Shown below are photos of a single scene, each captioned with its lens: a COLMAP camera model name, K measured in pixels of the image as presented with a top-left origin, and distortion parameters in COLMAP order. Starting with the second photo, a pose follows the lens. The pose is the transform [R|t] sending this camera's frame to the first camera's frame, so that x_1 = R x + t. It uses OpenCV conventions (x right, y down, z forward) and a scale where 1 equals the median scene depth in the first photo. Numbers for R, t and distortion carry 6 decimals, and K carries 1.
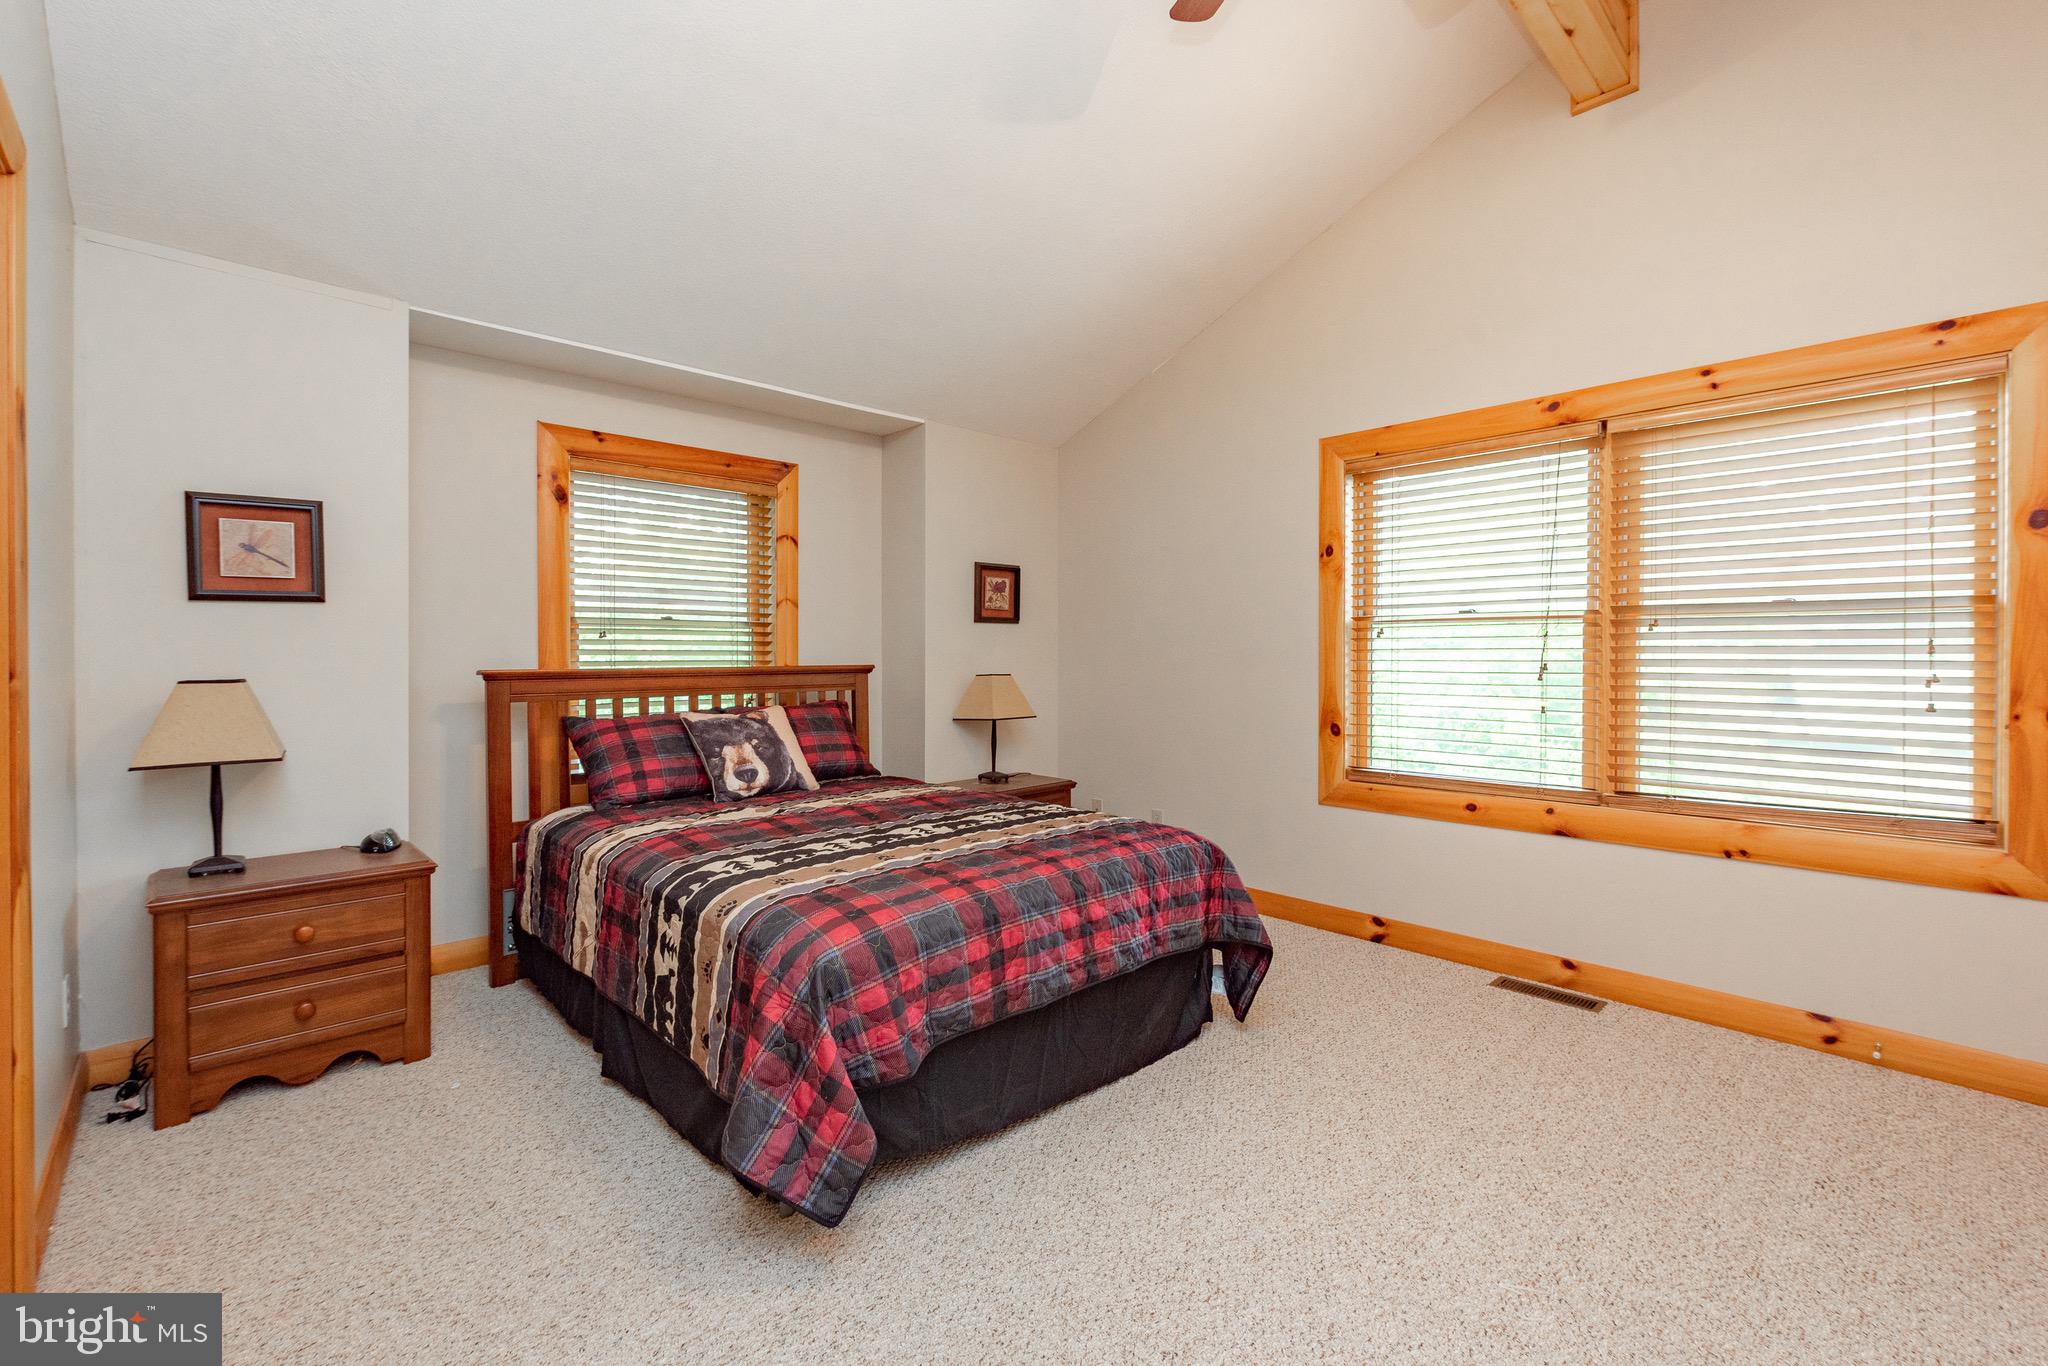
lens RADIAL K [[889.4, 0, 1024.4], [0, 889.4, 652.2], [0, 0, 1]] dist [-0.004151, -0.000610]
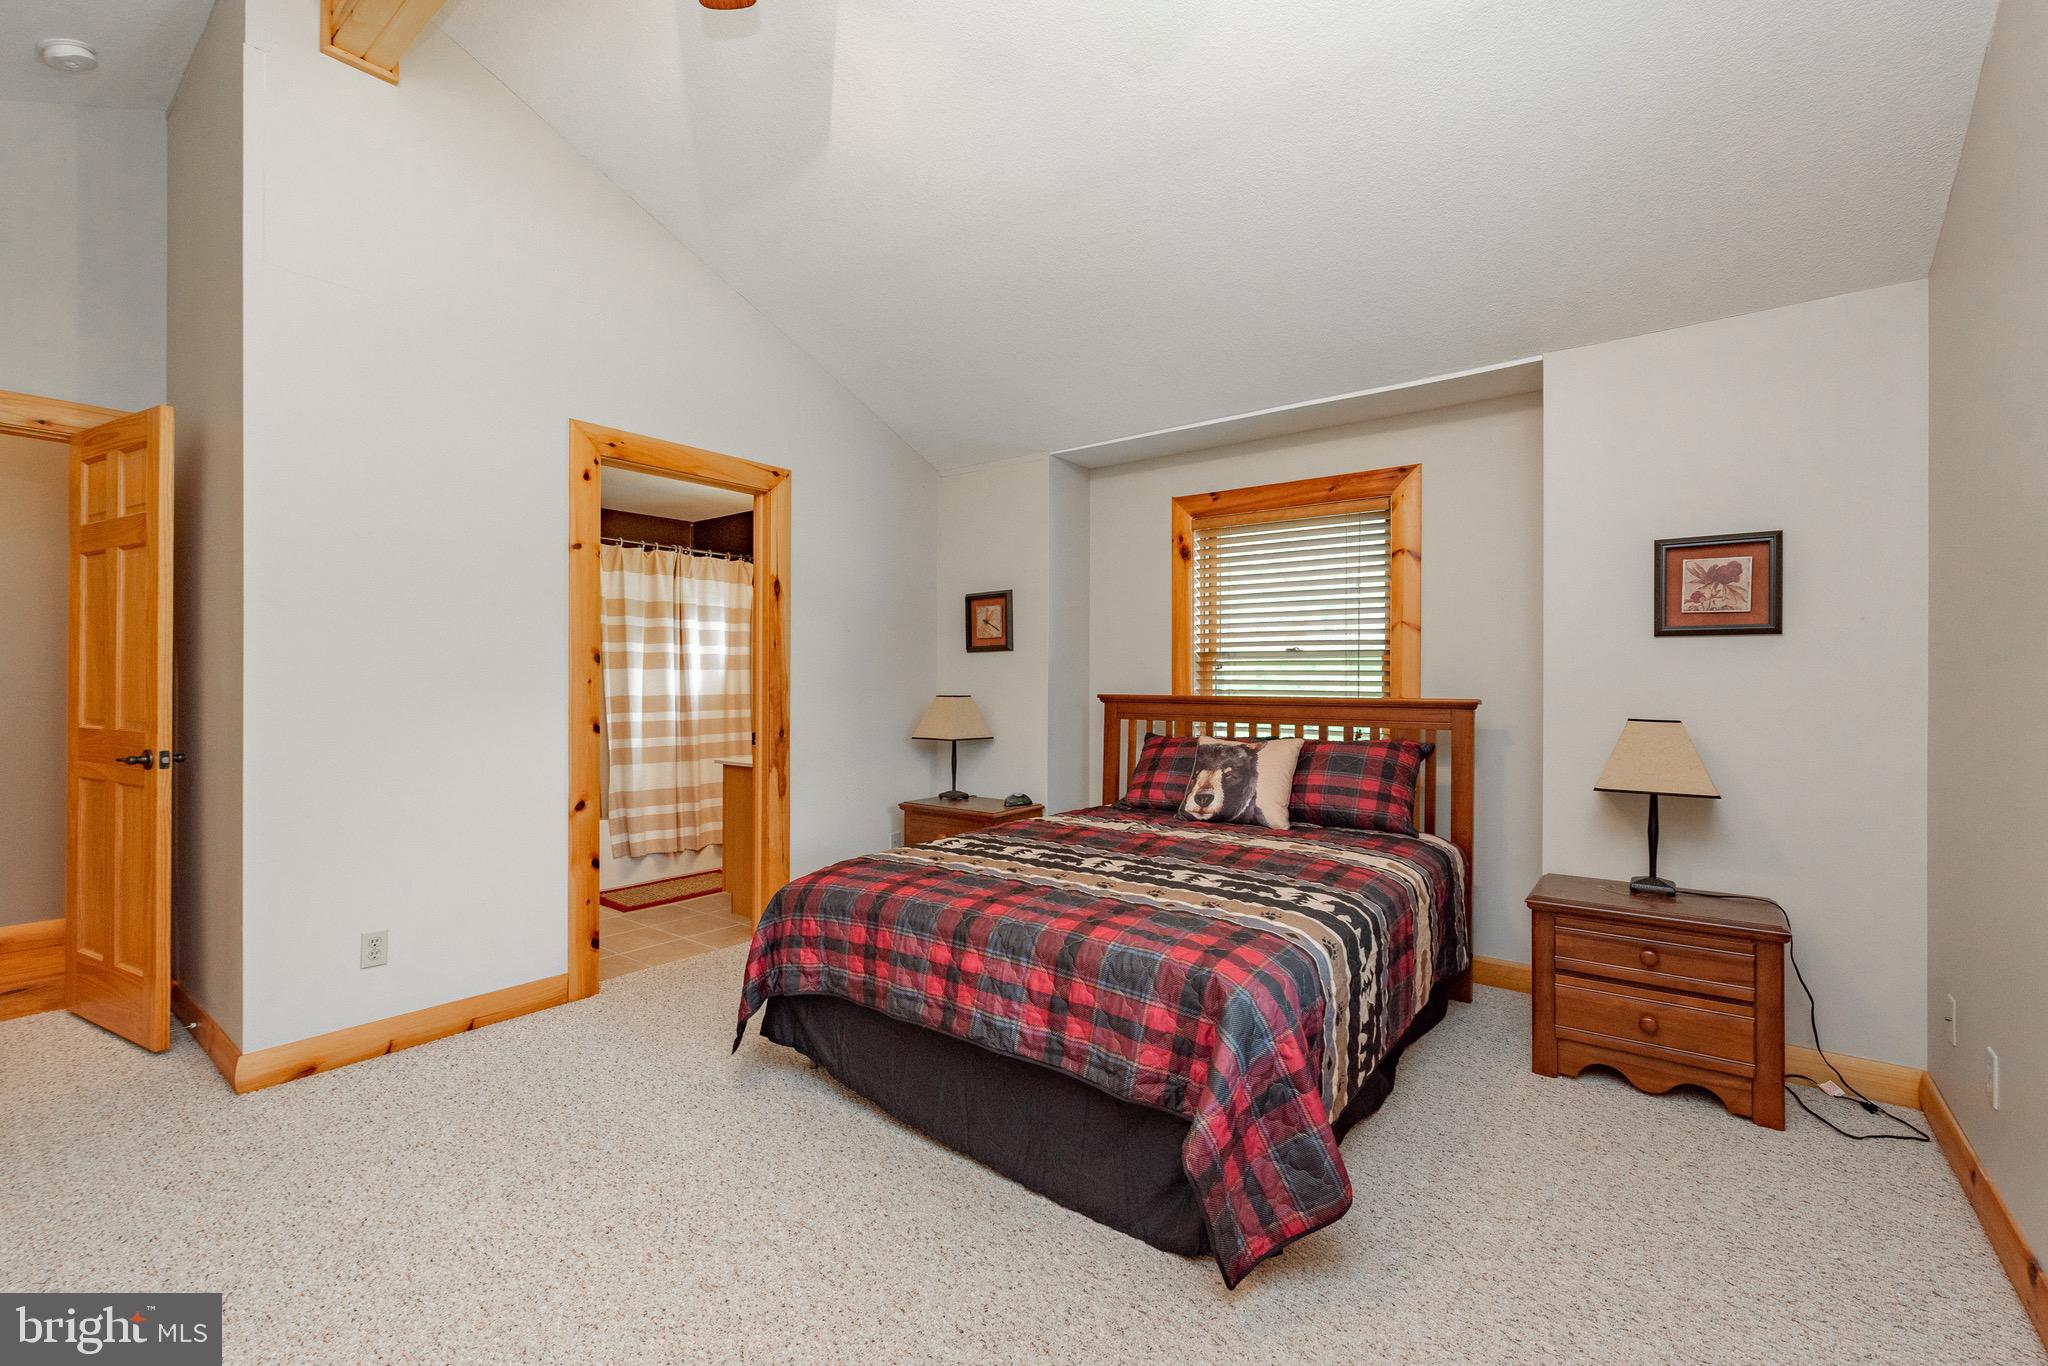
lens RADIAL K [[889.4, 0, 1027.0], [0, 889.4, 675.9], [0, 0, 1]] dist [-0.004151, -0.000610]
pose [[0.134757, -0.004093, -0.990870, 0.665649], [-0.005781, 0.999971, -0.004916, -0.000300], [0.990862, 0.006391, 0.134730, 0.622259]]
